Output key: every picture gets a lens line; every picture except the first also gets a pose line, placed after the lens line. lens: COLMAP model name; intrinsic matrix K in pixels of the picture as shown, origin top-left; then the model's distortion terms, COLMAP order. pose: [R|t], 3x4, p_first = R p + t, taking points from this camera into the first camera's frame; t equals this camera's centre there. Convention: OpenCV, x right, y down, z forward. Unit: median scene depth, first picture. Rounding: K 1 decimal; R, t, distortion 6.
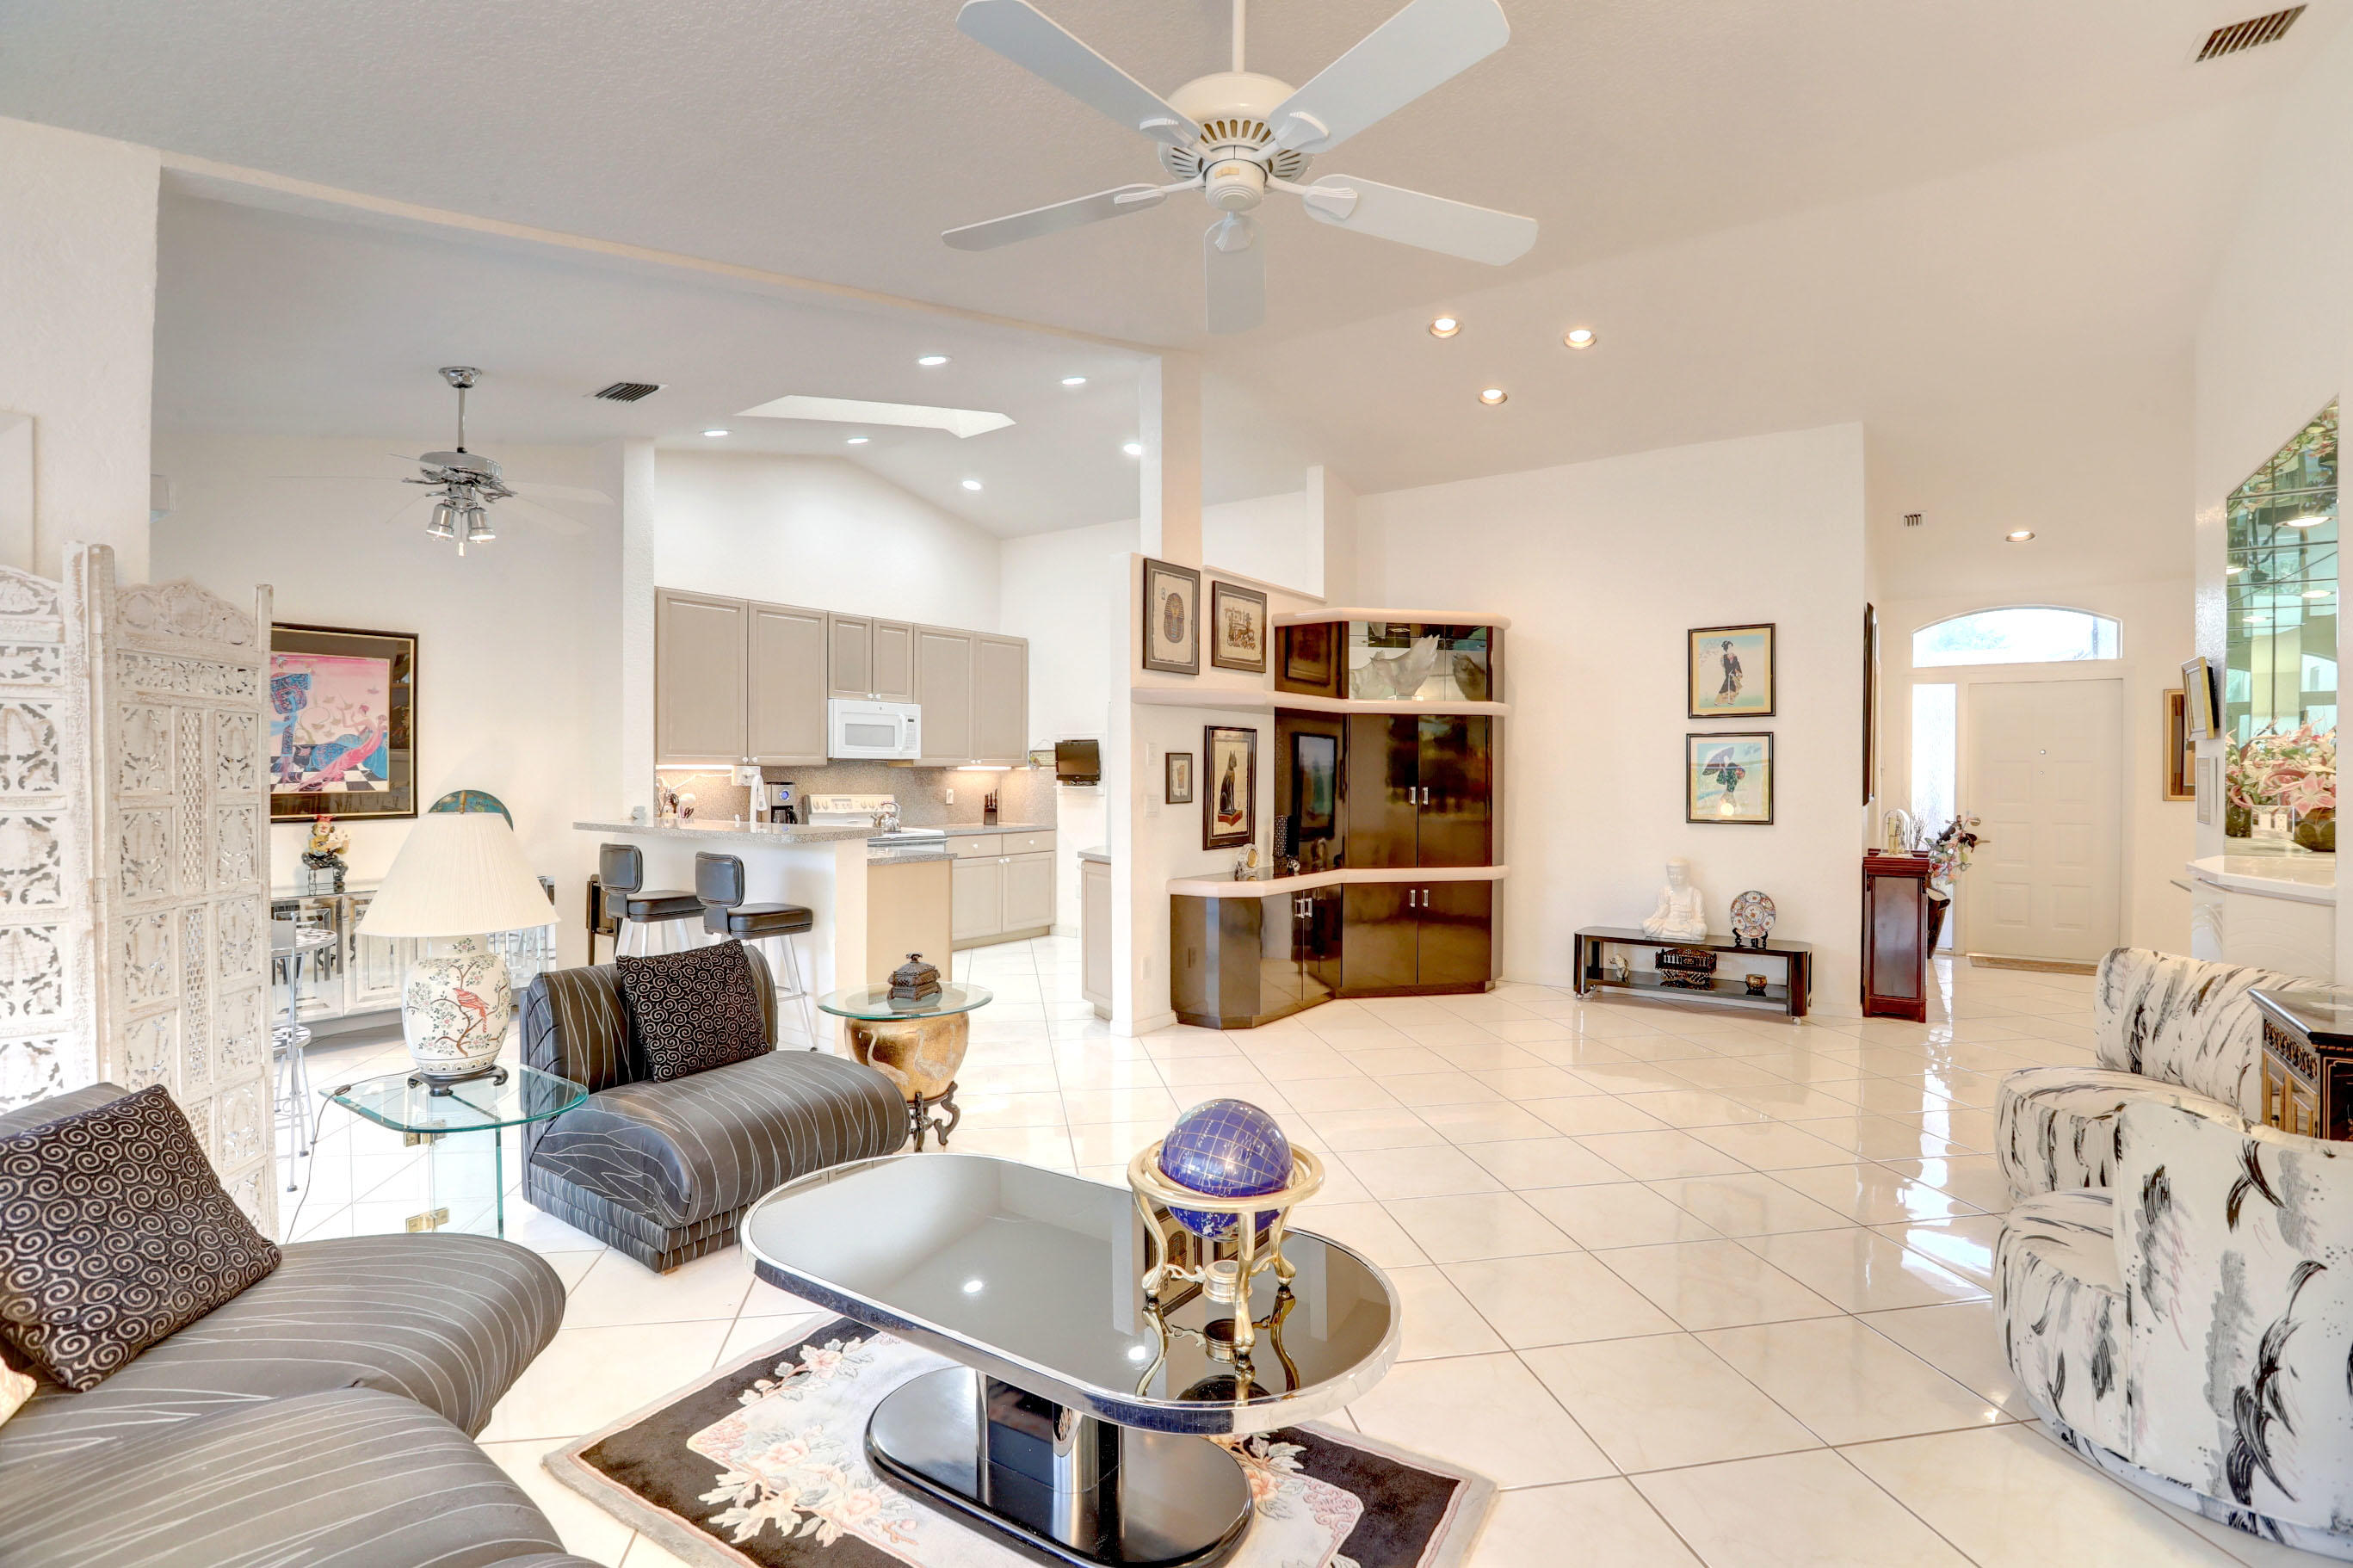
lens RADIAL K [[1079.7, 0, 1172.7], [0, 1079.7, 782.5], [0, 0, 1]] dist [-0.052530, 0.017242]
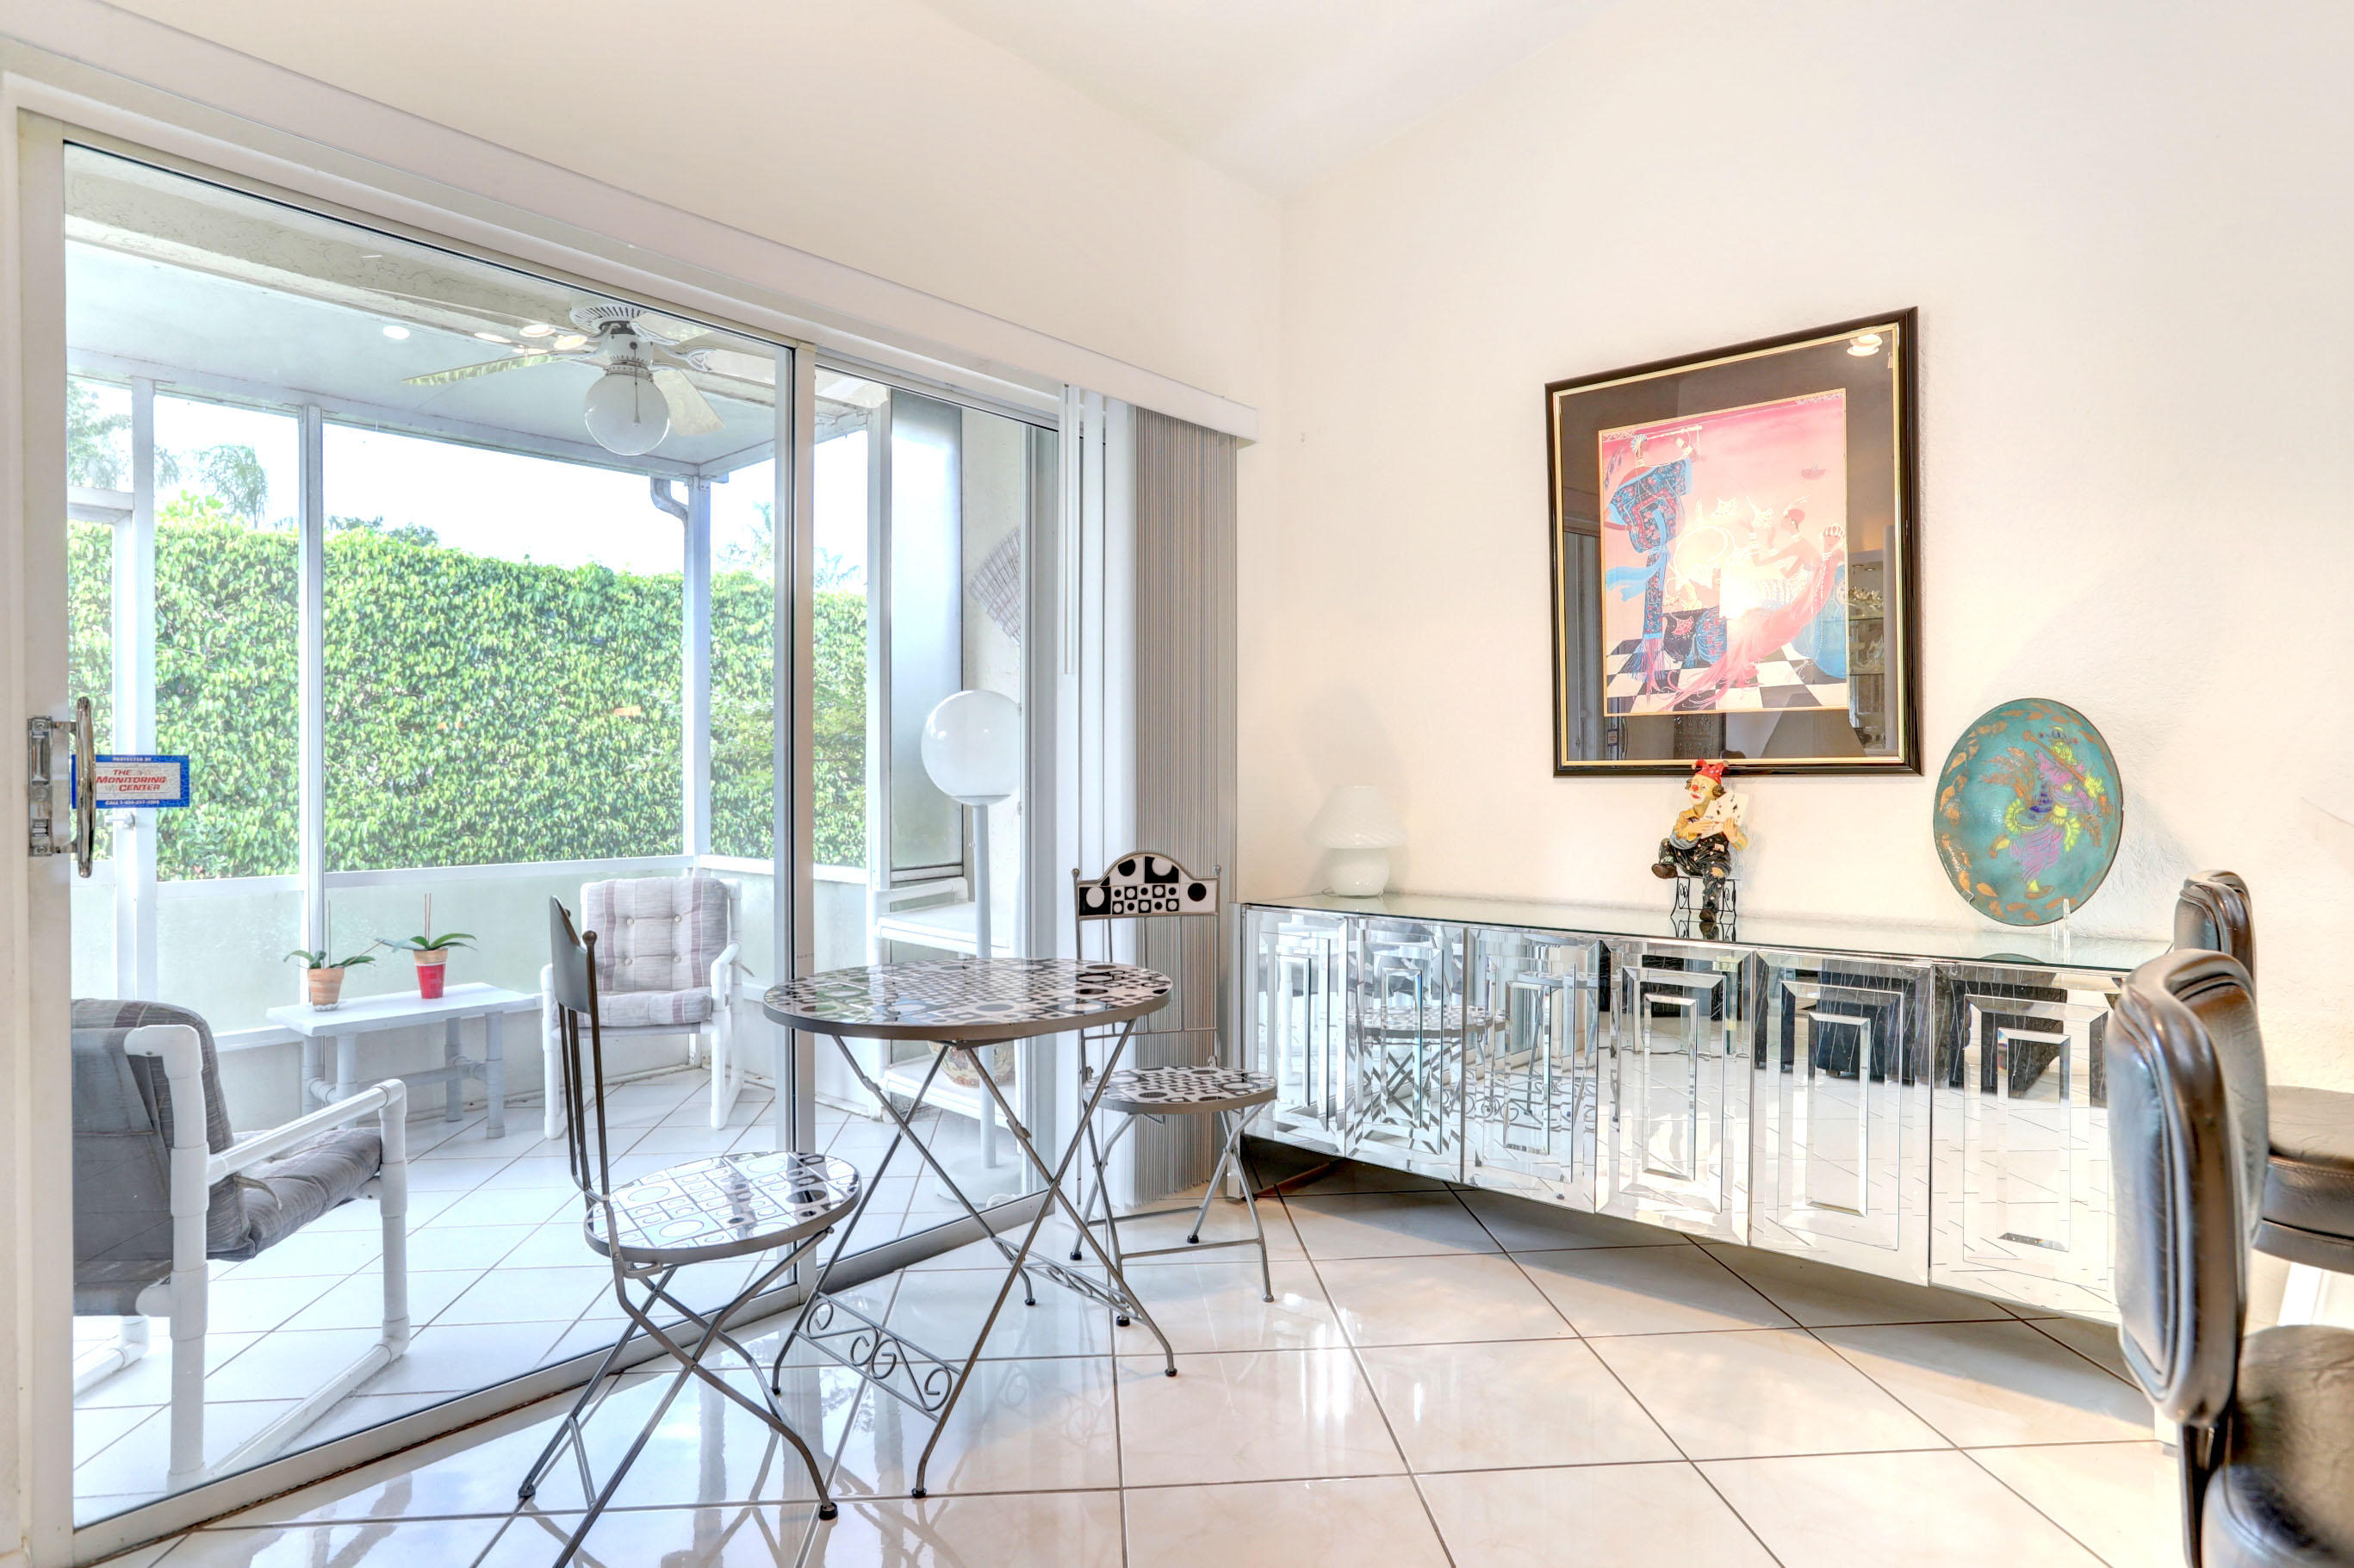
lens RADIAL K [[1307.7, 0, 1182.2], [0, 1307.7, 778.5], [0, 0, 1]] dist [-0.059245, 0.045447]
pose [[-0.086181, 0.006129, -0.996261, -0.193579], [-0.009080, 0.999935, 0.006937, 0.031552], [0.996238, 0.009644, -0.086120, 0.704103]]
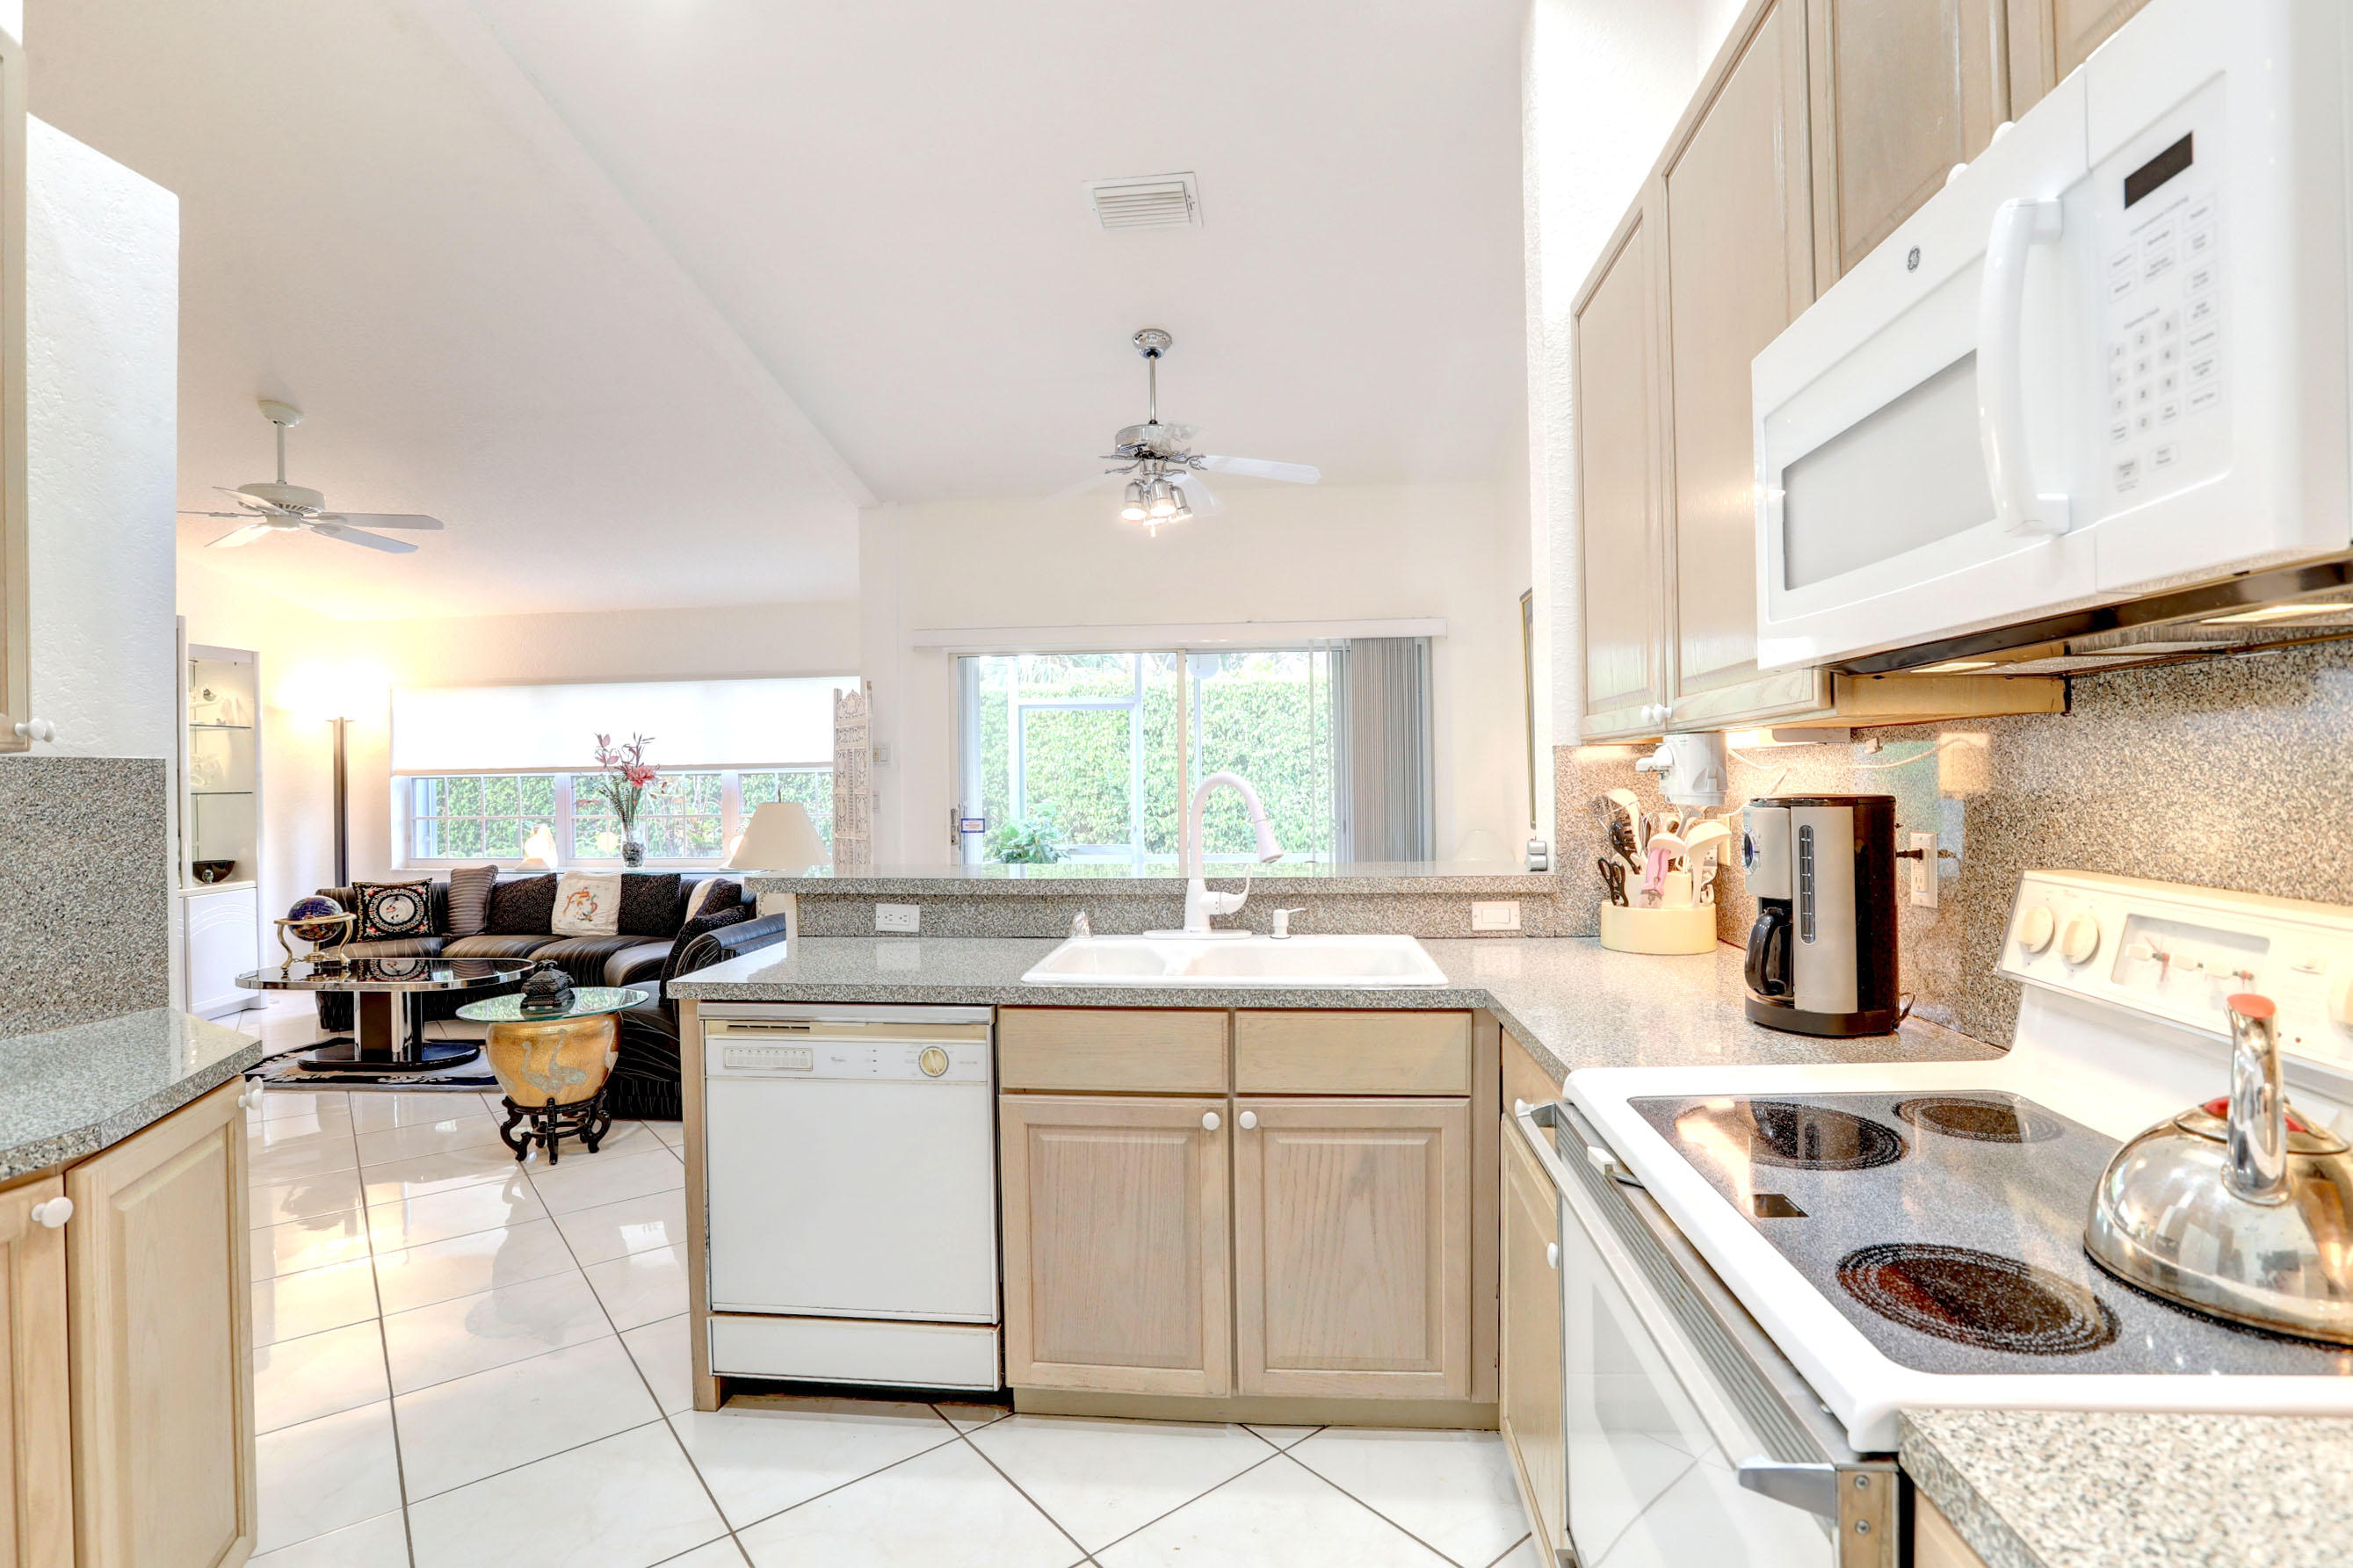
lens RADIAL K [[1106.3, 0, 1180.2], [0, 1106.3, 786.3], [0, 0, 1]] dist [-0.073084, 0.033844]
pose [[-0.867432, 0.011735, -0.497418, -0.156630], [0.006631, 0.999906, 0.012027, -0.006926], [0.497512, 0.007135, -0.867428, 1.338600]]
